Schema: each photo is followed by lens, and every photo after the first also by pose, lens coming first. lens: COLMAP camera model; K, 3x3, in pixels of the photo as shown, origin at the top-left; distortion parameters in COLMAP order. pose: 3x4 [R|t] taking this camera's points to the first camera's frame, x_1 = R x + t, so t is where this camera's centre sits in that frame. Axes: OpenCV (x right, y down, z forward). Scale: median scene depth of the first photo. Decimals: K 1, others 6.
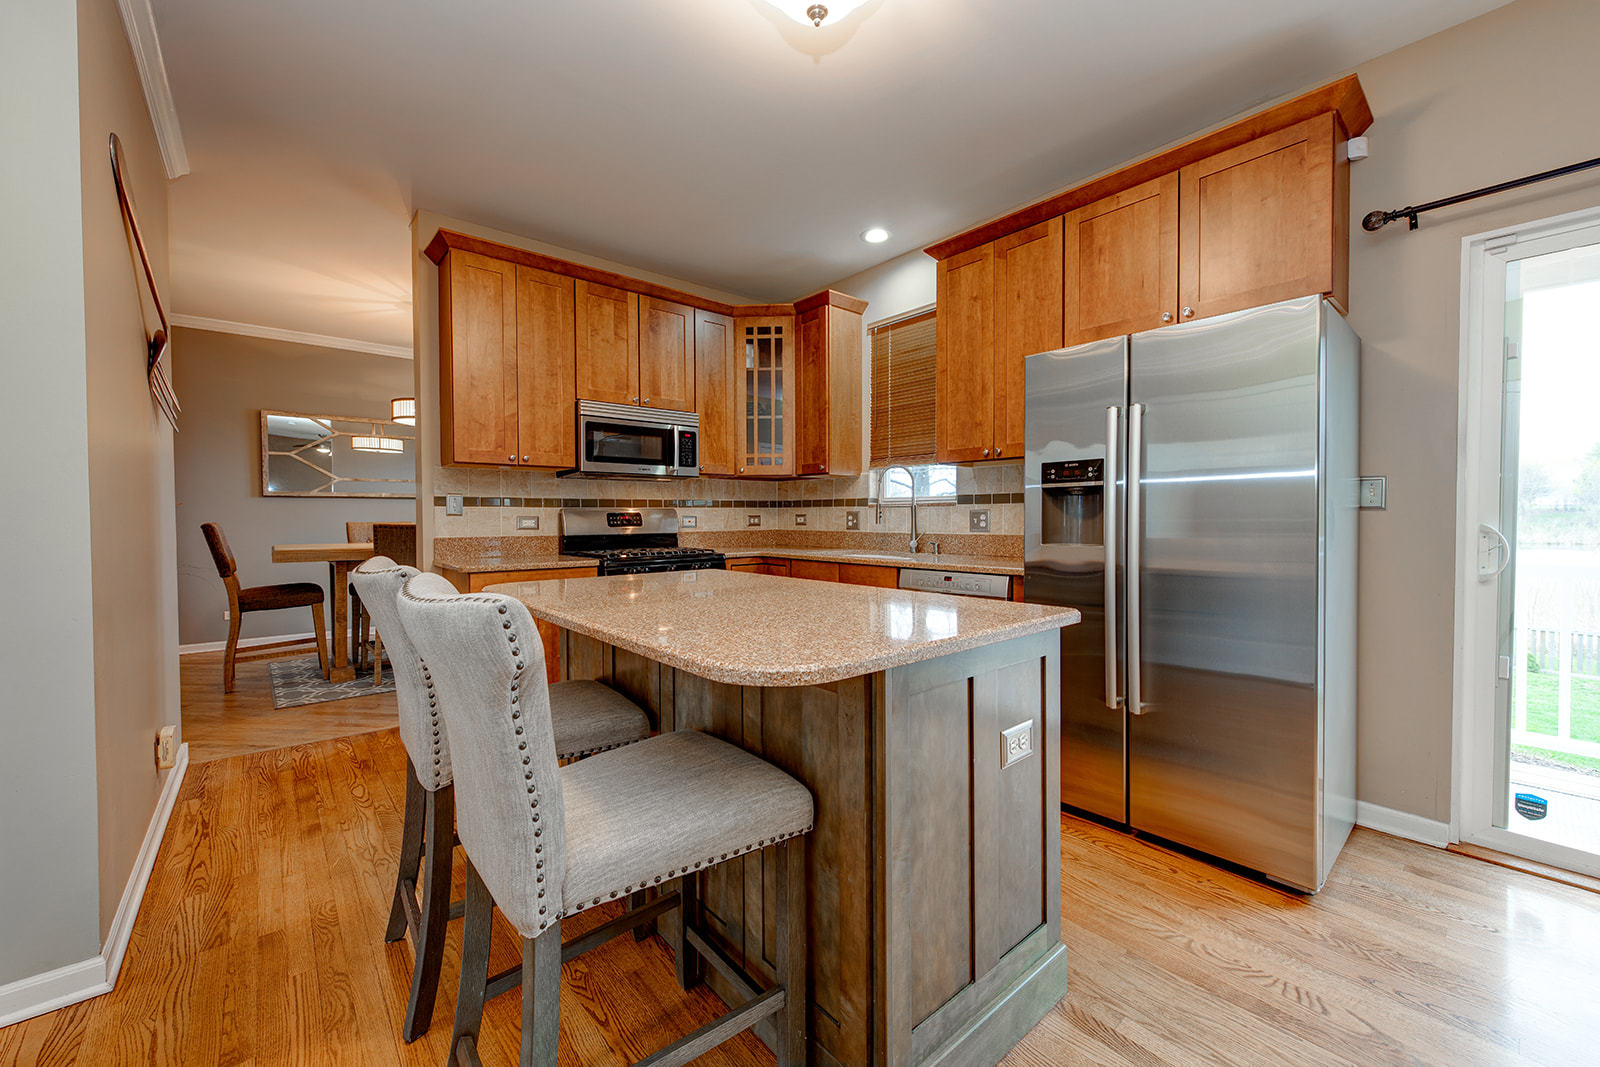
lens RADIAL K [[626.4, 0, 802.6], [0, 626.4, 528.2], [0, 0, 1]] dist [0.006575, -0.001848]
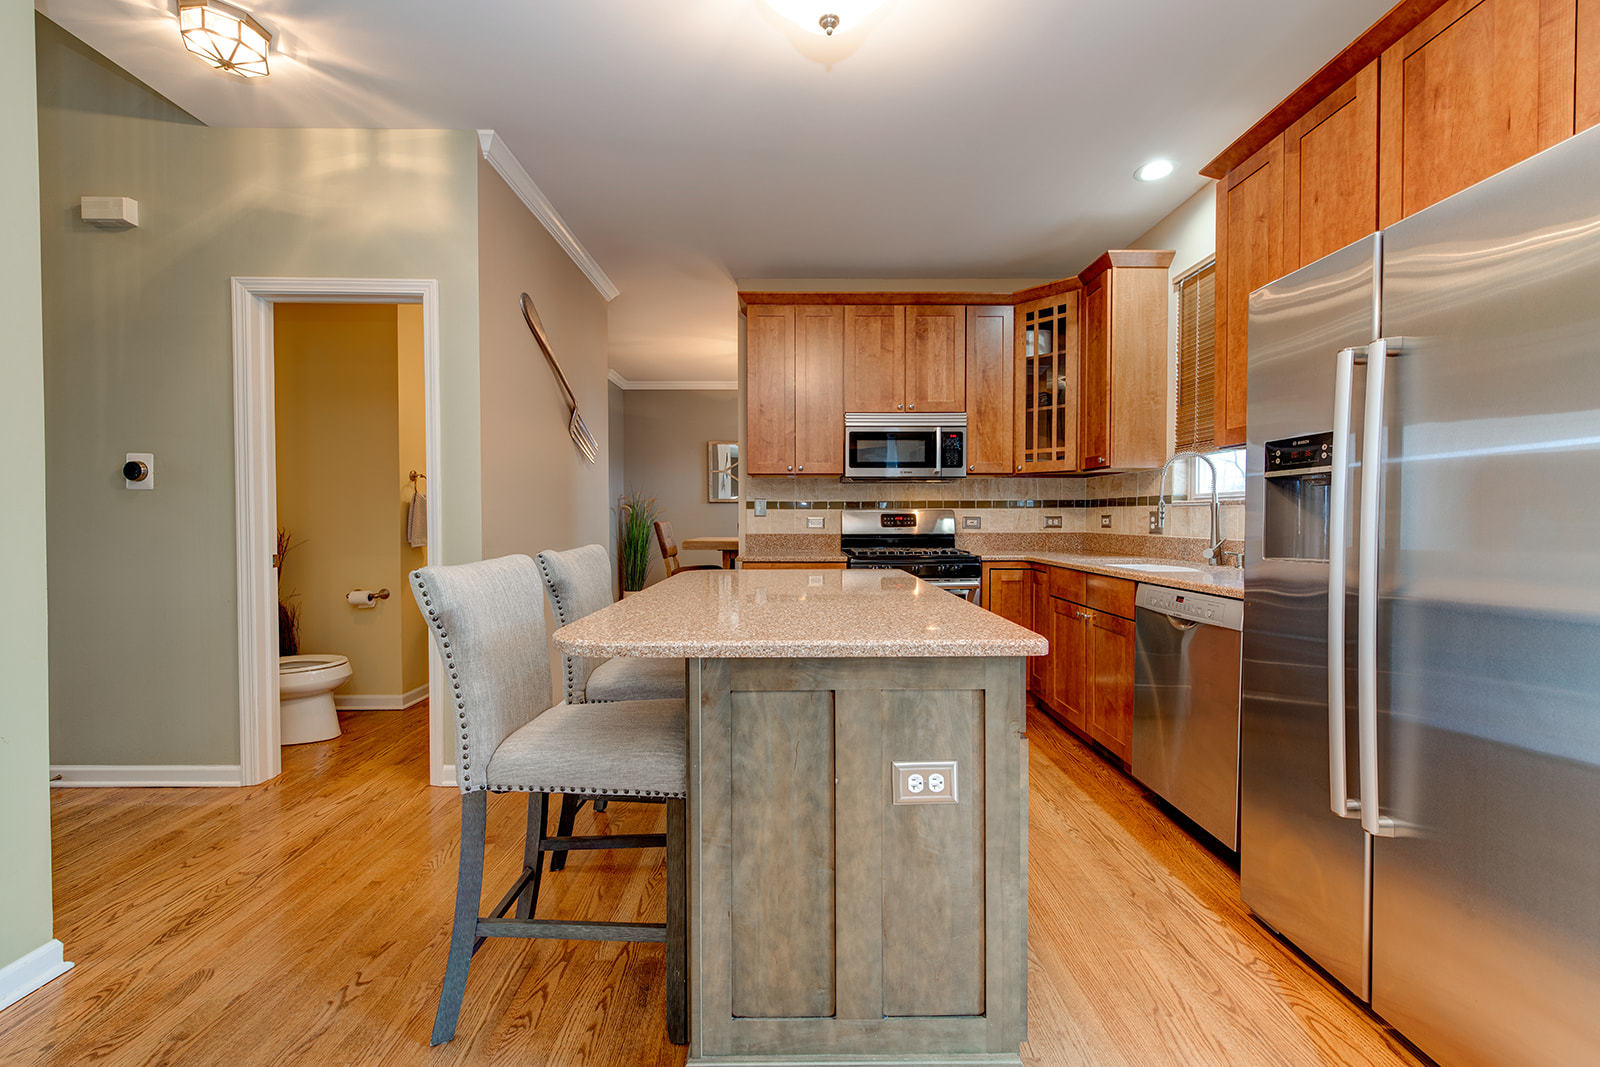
lens RADIAL K [[626.4, 0, 799.8], [0, 626.4, 526.4], [0, 0, 1]] dist [0.006575, -0.001848]
pose [[0.767065, 0.010961, -0.641476, 0.290488], [-0.013142, 0.999913, 0.001371, -0.002571], [0.641435, 0.007379, 0.767142, 0.087114]]
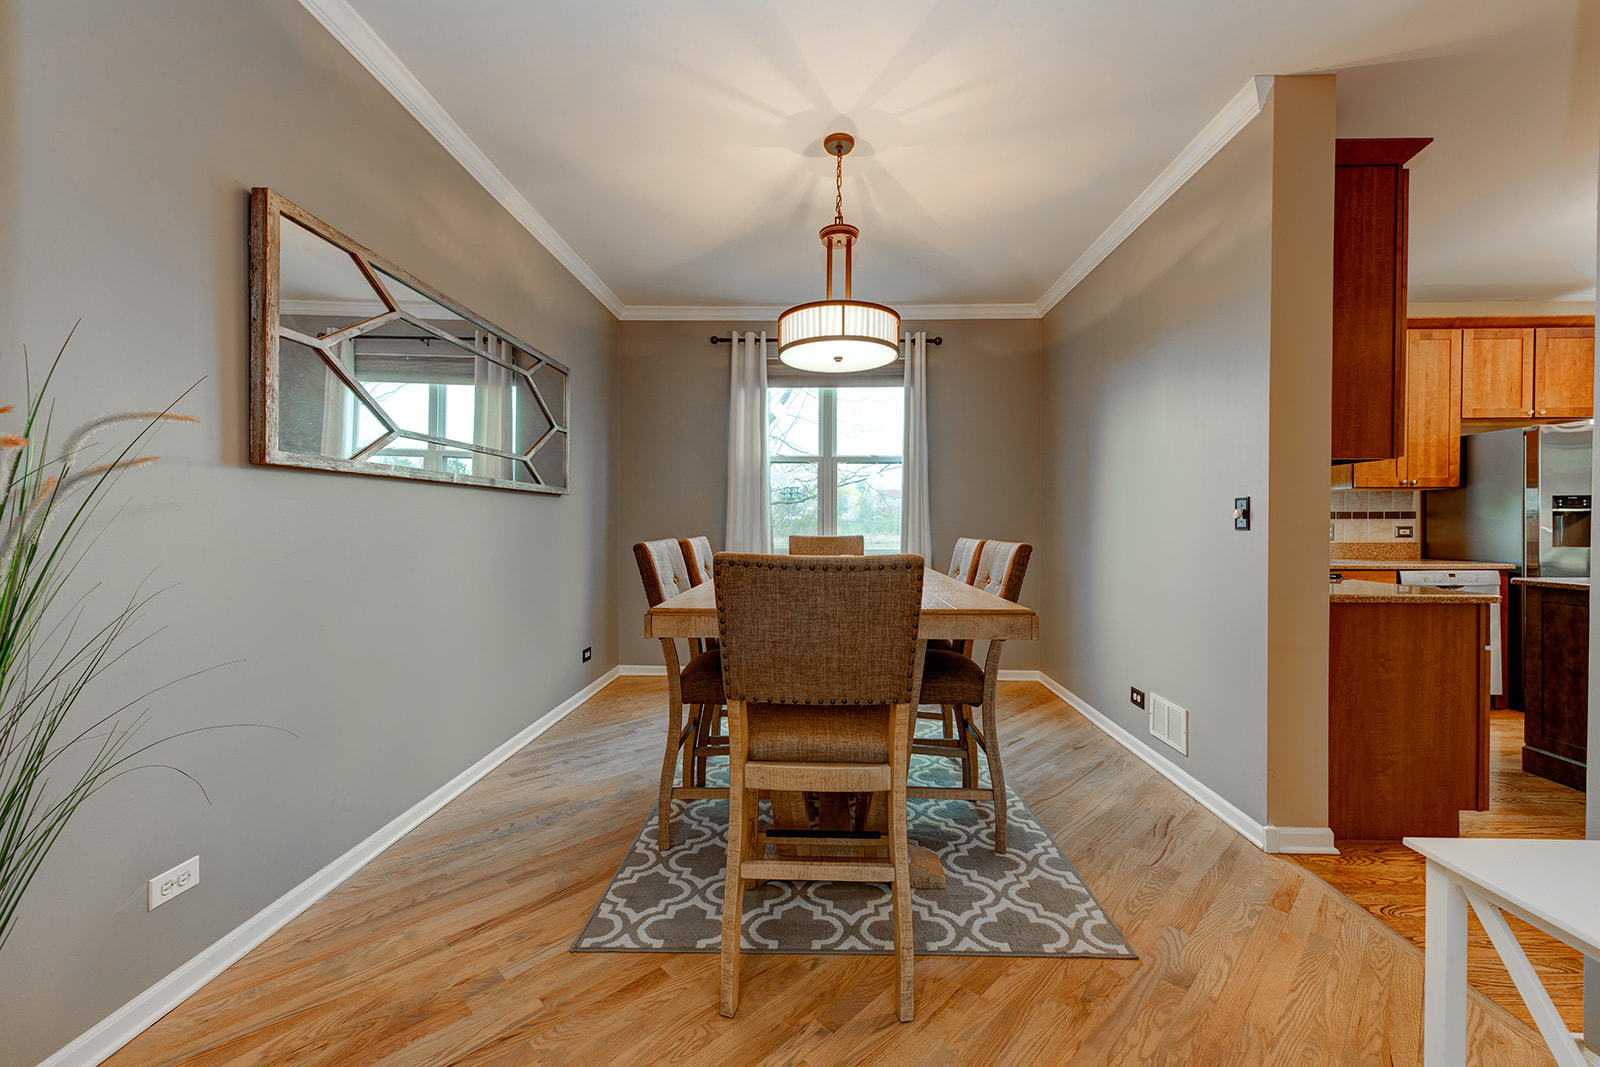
lens RADIAL K [[626.4, 0, 798.0], [0, 626.4, 529.2], [0, 0, 1]] dist [0.006575, -0.001848]
pose [[0.679385, 0.000734, 0.733782, -1.365597], [0.010495, 0.999888, -0.010716, -0.015105], [-0.733707, 0.014981, 0.679301, 0.879510]]
